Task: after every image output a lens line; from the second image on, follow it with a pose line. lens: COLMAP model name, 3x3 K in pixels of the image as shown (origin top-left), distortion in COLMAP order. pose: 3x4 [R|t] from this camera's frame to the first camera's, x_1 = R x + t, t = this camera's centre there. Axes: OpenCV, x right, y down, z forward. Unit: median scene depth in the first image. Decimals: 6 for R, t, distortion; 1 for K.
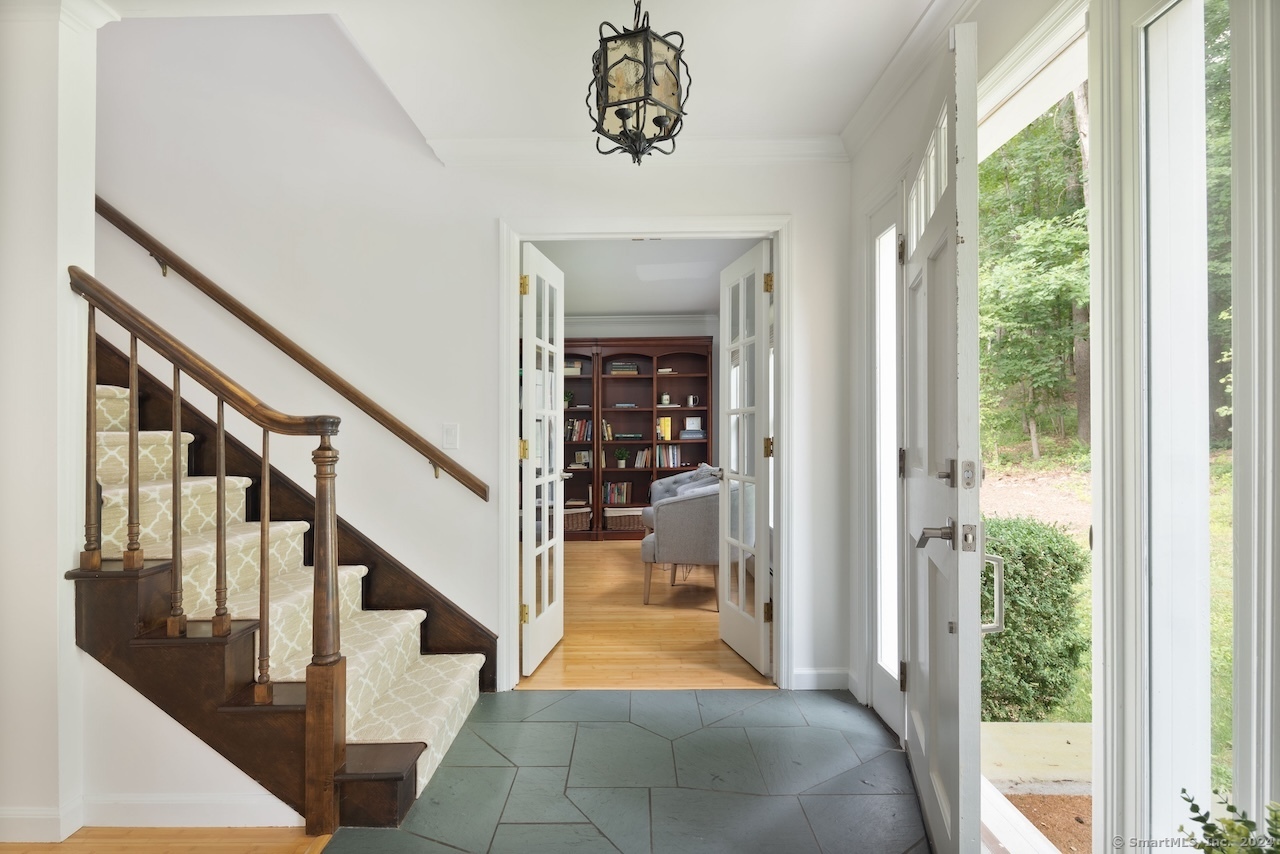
lens RADIAL K [[626.3, 0, 639.1], [0, 626.3, 426.4], [0, 0, 1]] dist [-0.001216, -0.000035]
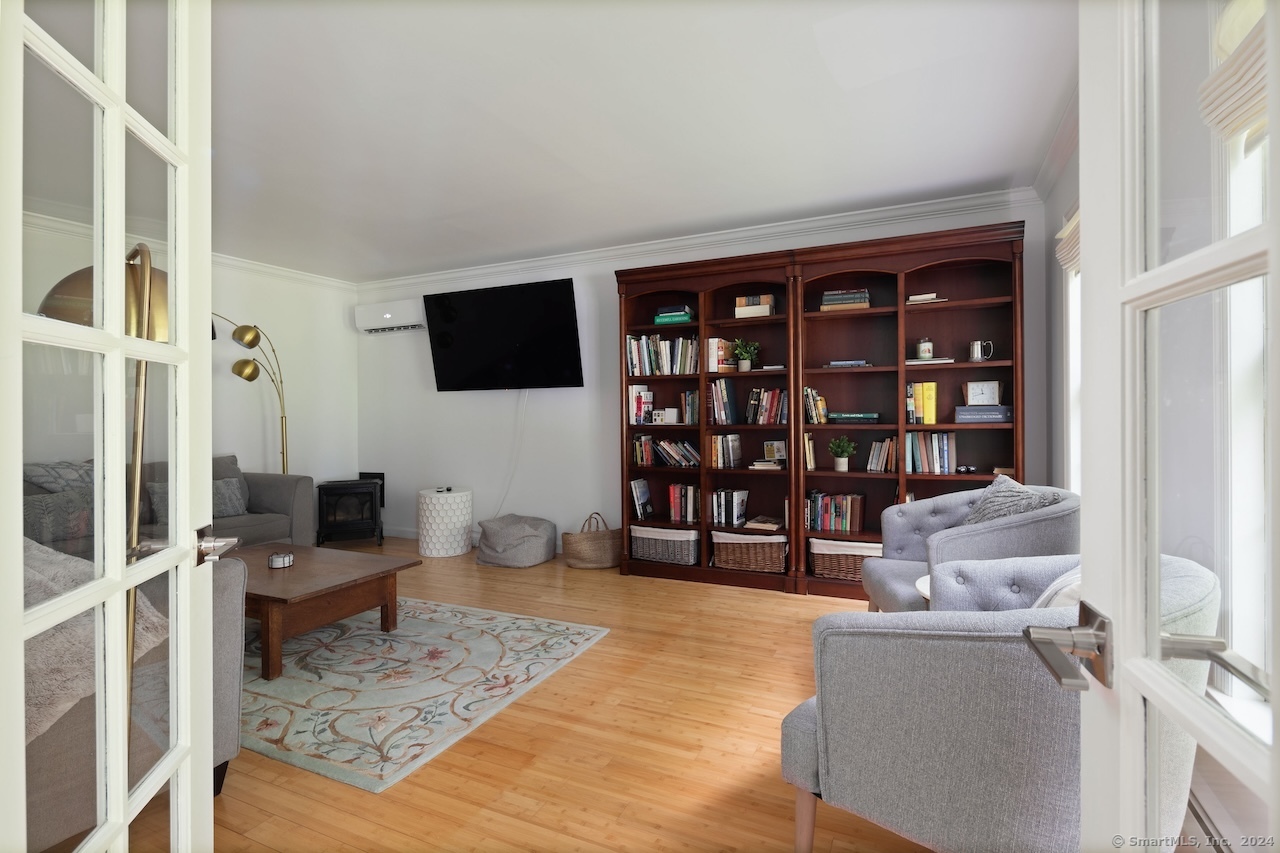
lens RADIAL K [[626.3, 0, 623.0], [0, 626.3, 402.2], [0, 0, 1]] dist [-0.001216, -0.000035]
pose [[0.899362, -0.006755, -0.437152, 0.044028], [0.003664, 0.999962, -0.007913, 0.006366], [0.437189, 0.005515, 0.899353, 0.387033]]
